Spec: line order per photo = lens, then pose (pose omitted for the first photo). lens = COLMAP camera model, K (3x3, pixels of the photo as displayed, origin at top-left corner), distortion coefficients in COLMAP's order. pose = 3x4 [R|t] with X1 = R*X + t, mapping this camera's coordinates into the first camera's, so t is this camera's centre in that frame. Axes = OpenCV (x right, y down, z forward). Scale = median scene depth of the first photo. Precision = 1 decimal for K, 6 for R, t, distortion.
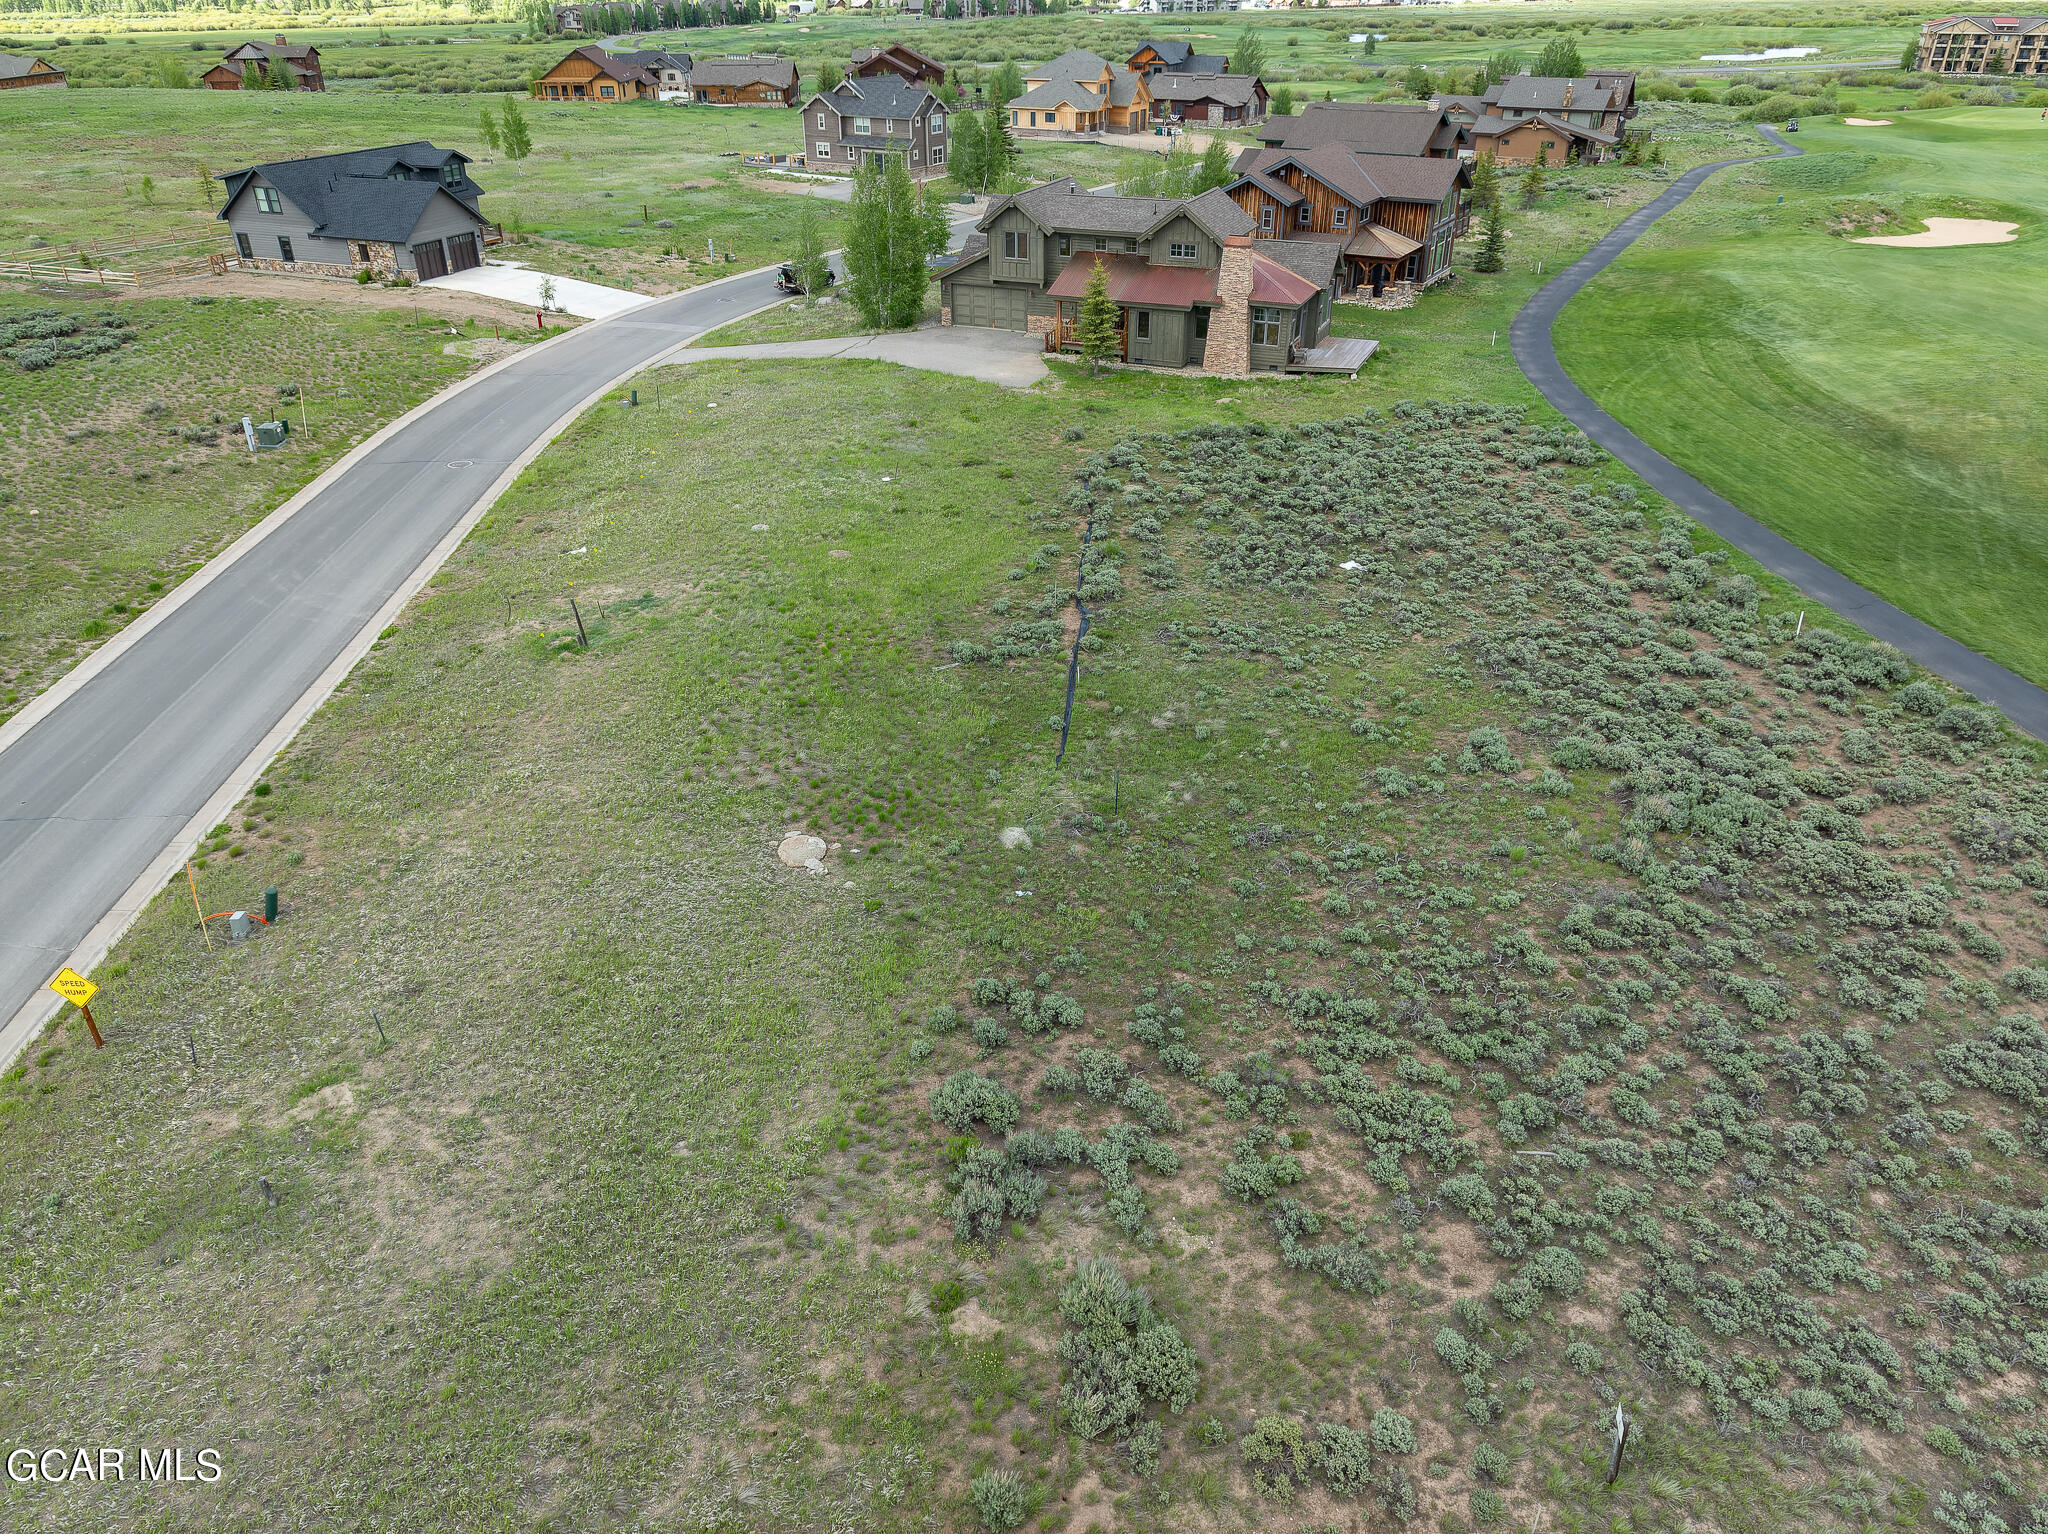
lens RADIAL K [[1395.9, 0, 1029.1], [0, 1395.9, 764.8], [0, 0, 1]] dist [0.004197, -0.002372]
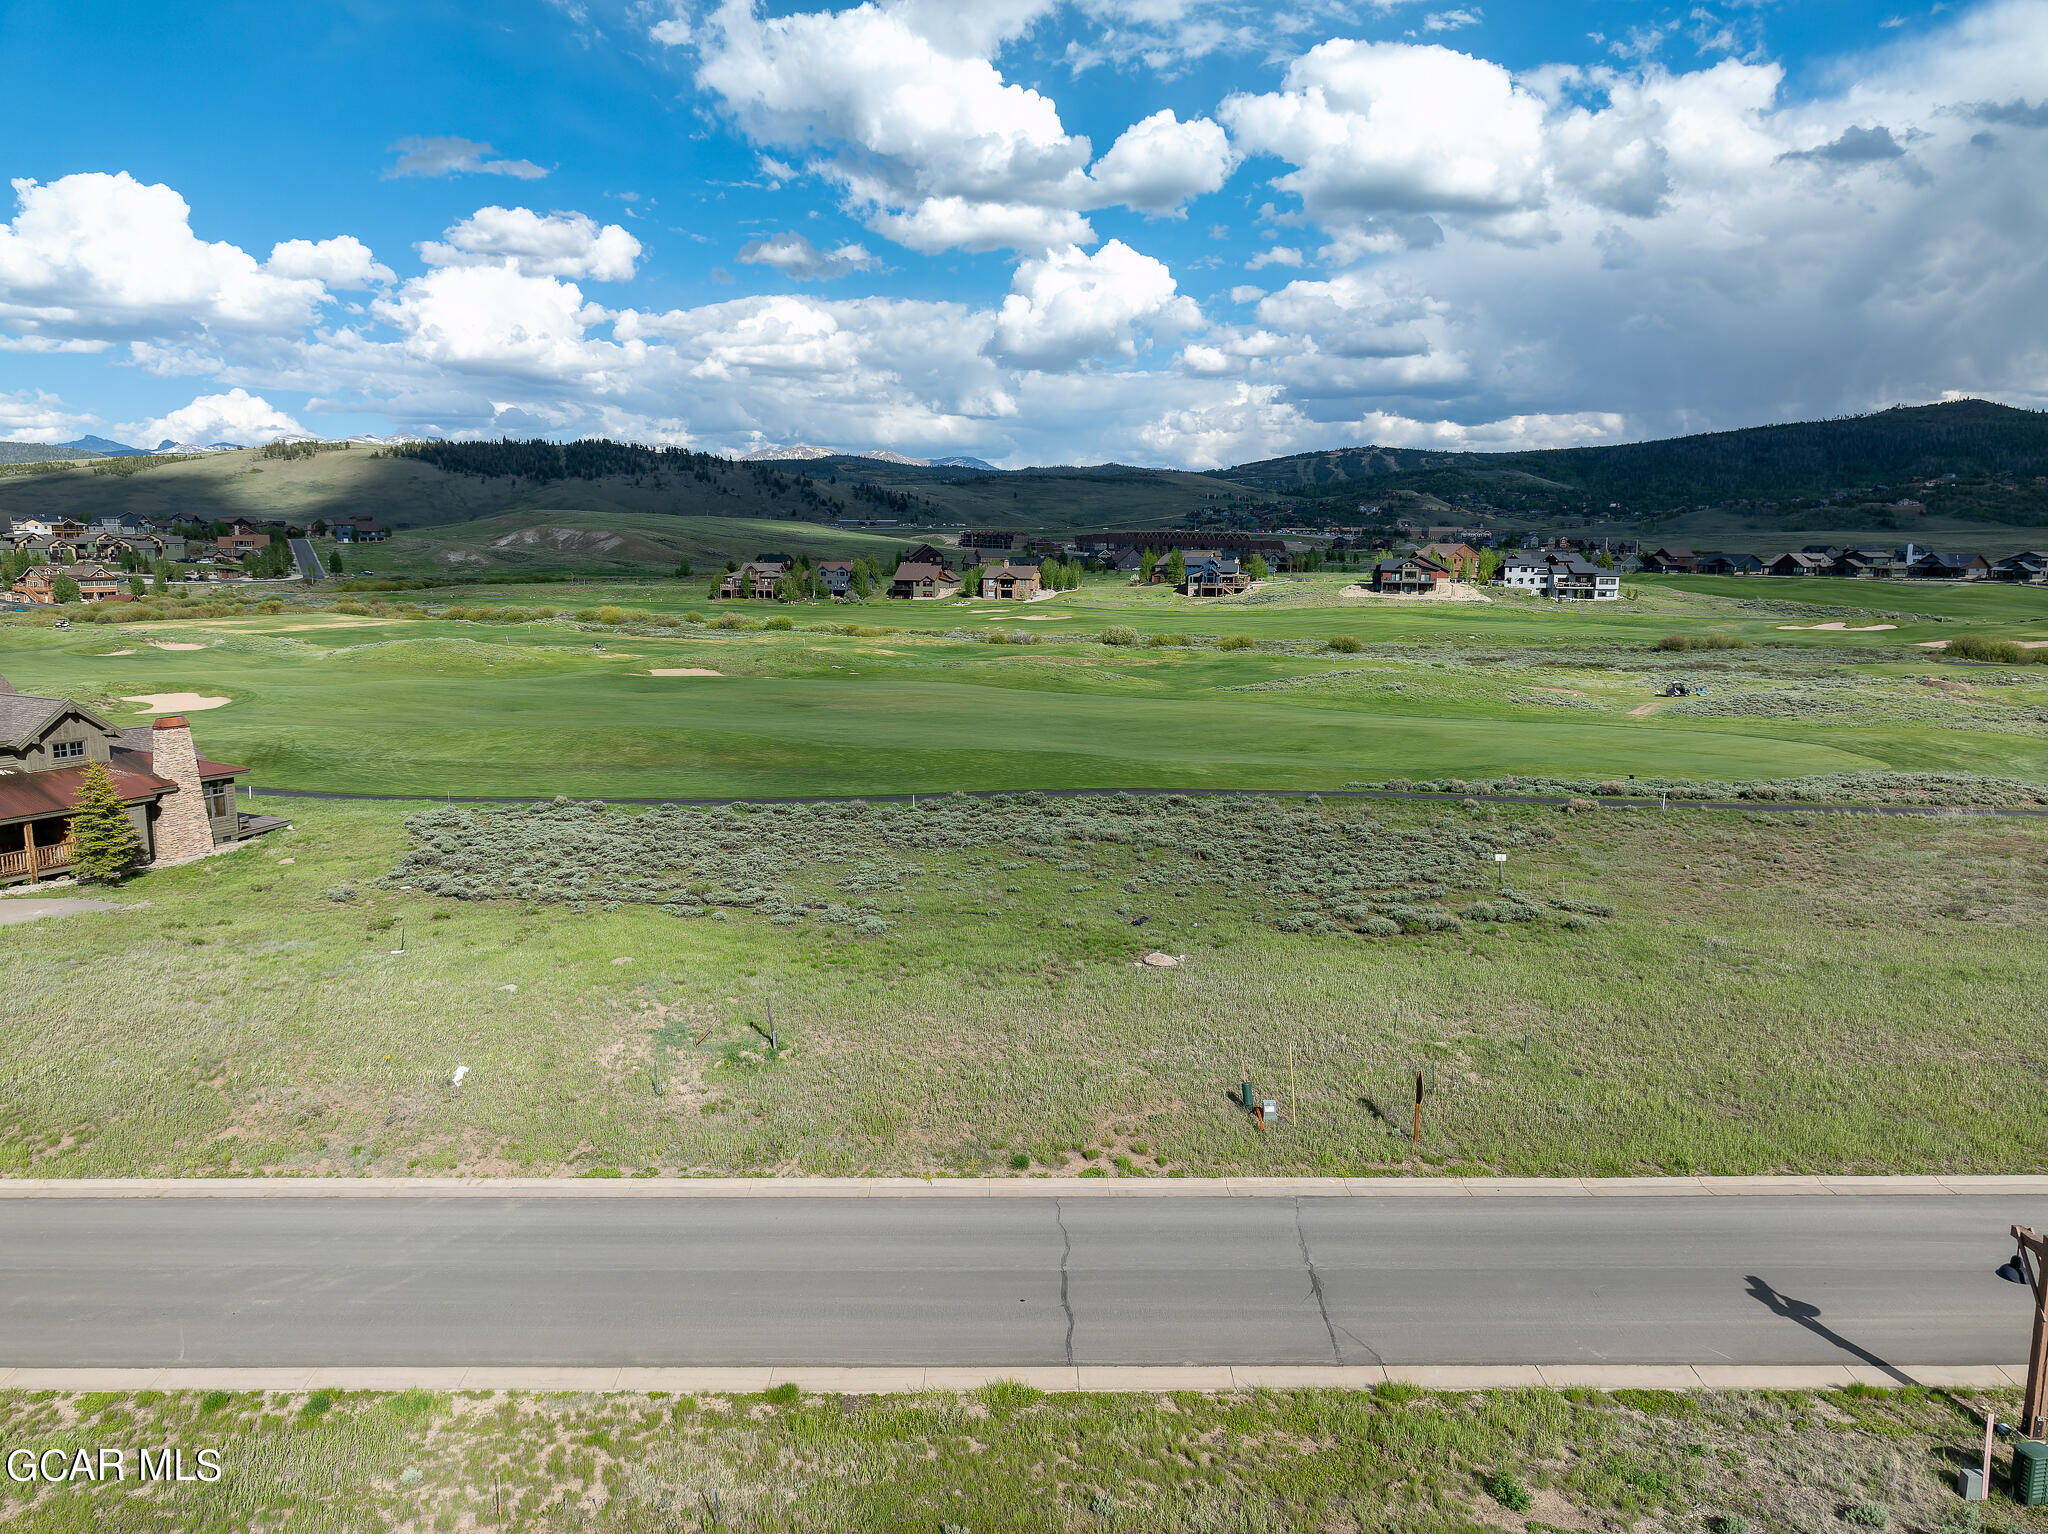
lens RADIAL K [[1388.3, 0, 1025.2], [0, 1388.3, 781.3], [0, 0, 1]] dist [-0.003867, -0.000013]
pose [[0.050728, -0.164781, 0.985025, -0.691453], [0.489923, 0.863573, 0.119233, -0.153676], [-0.870288, 0.476538, 0.124538, 0.362093]]
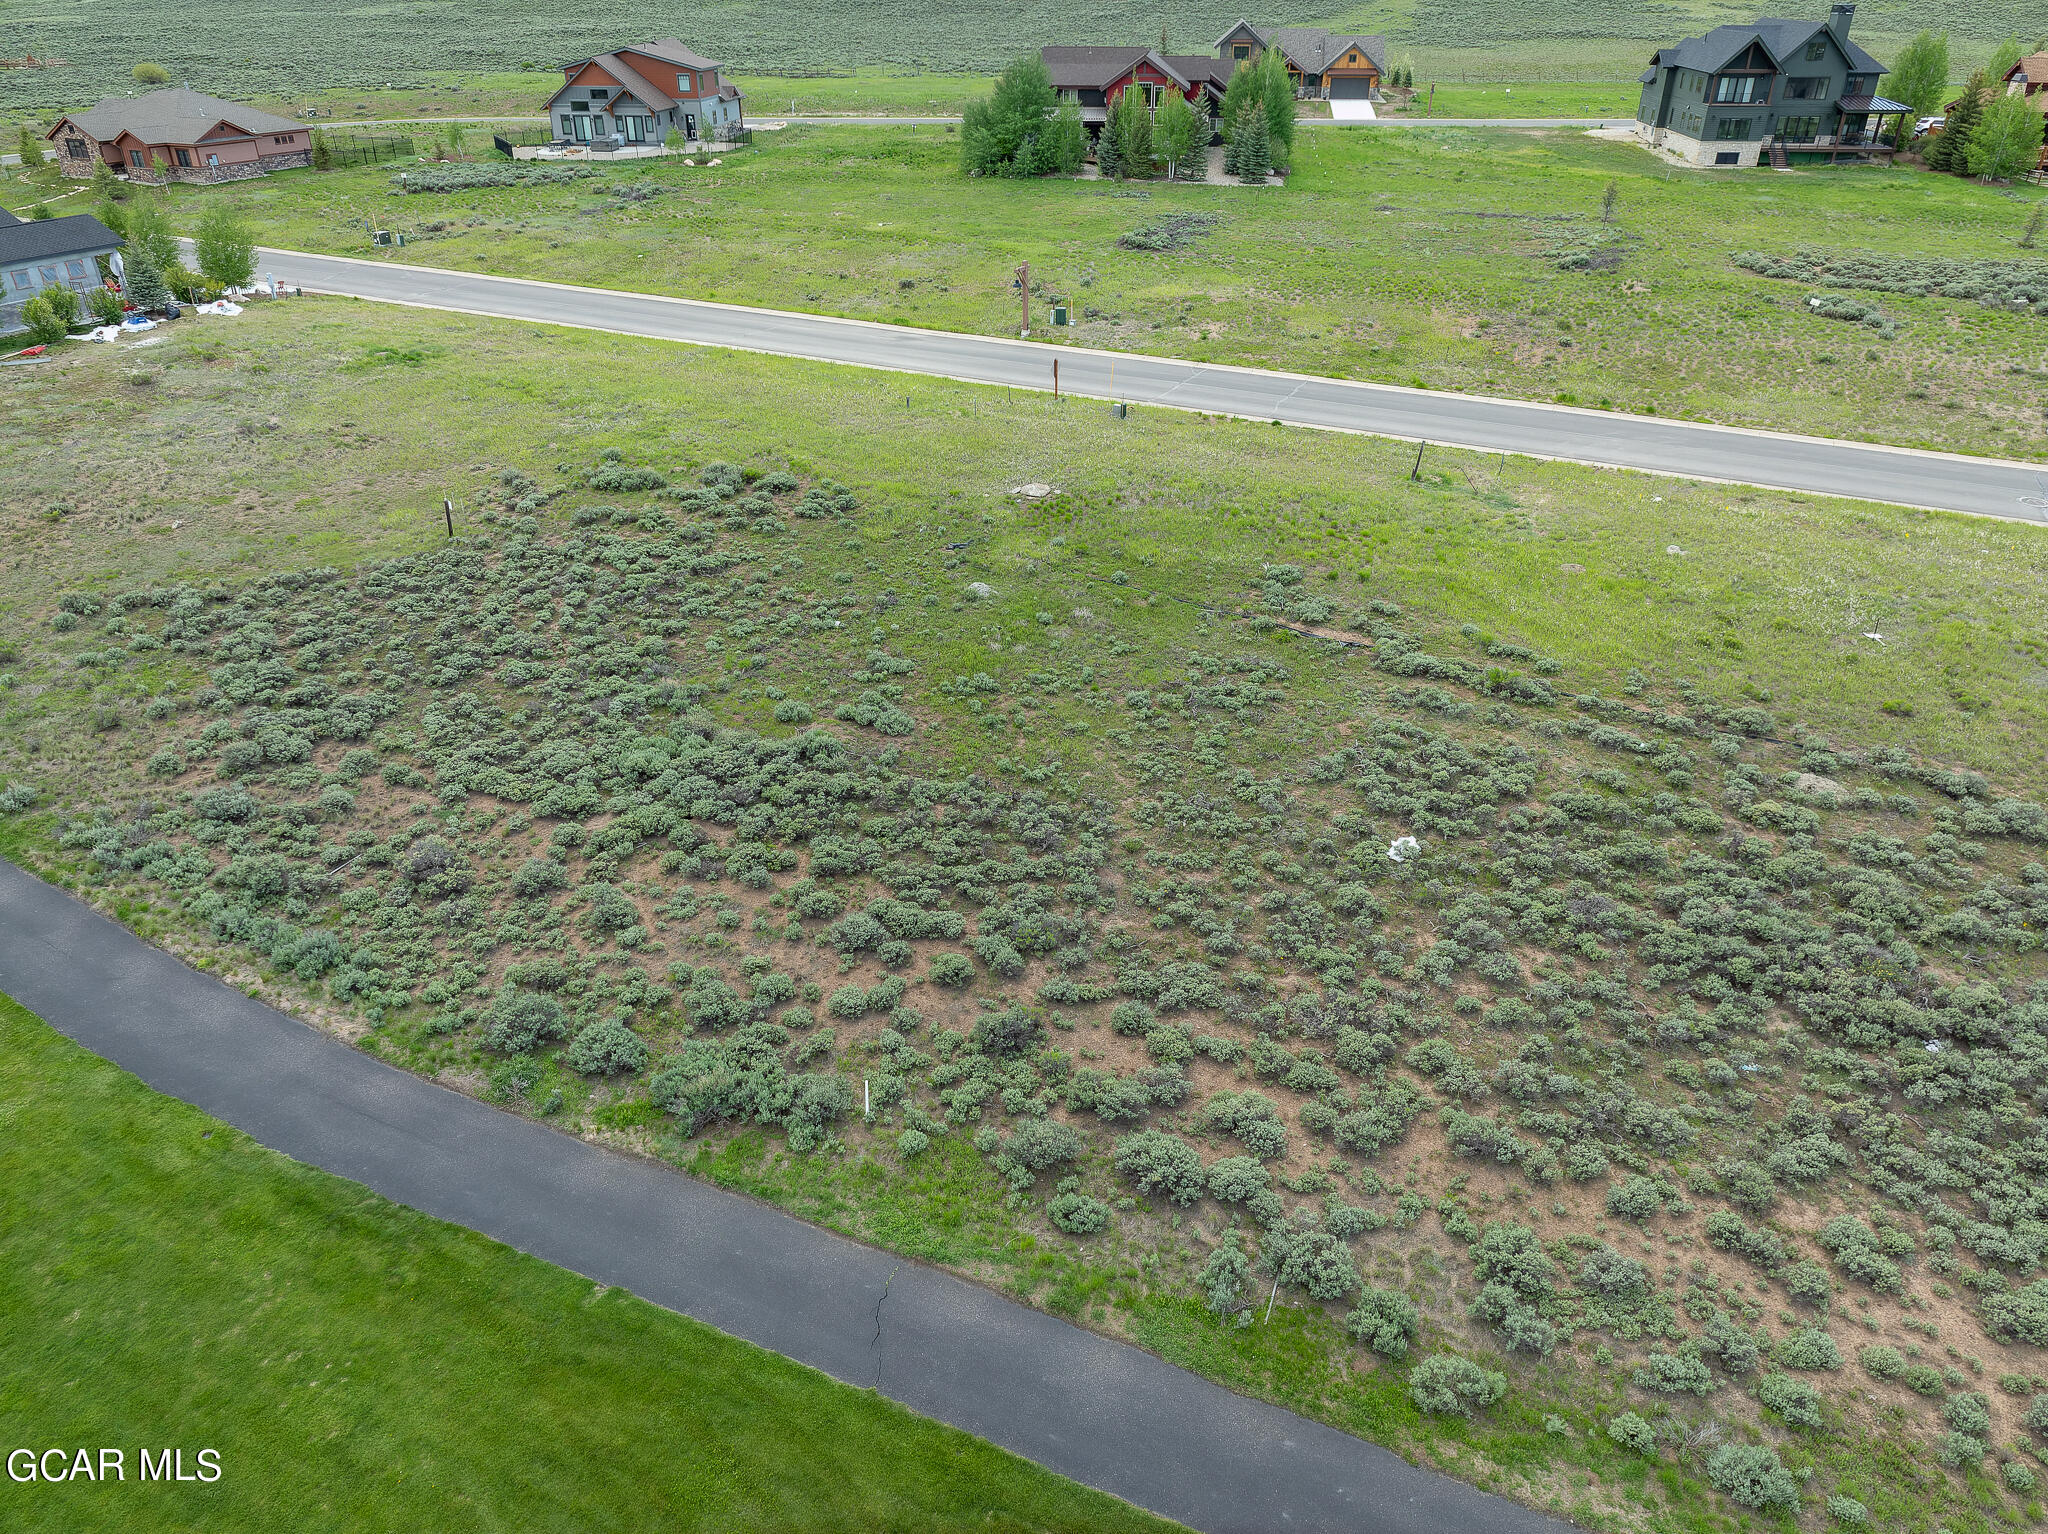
lens RADIAL K [[1388.3, 0, 1025.2], [0, 1388.3, 781.3], [0, 0, 1]] dist [-0.003867, -0.000013]
pose [[-0.477178, 0.453074, -0.753010, 0.501845], [-0.432469, 0.624856, 0.650019, -0.319211], [0.765030, 0.635829, -0.102227, 0.580100]]
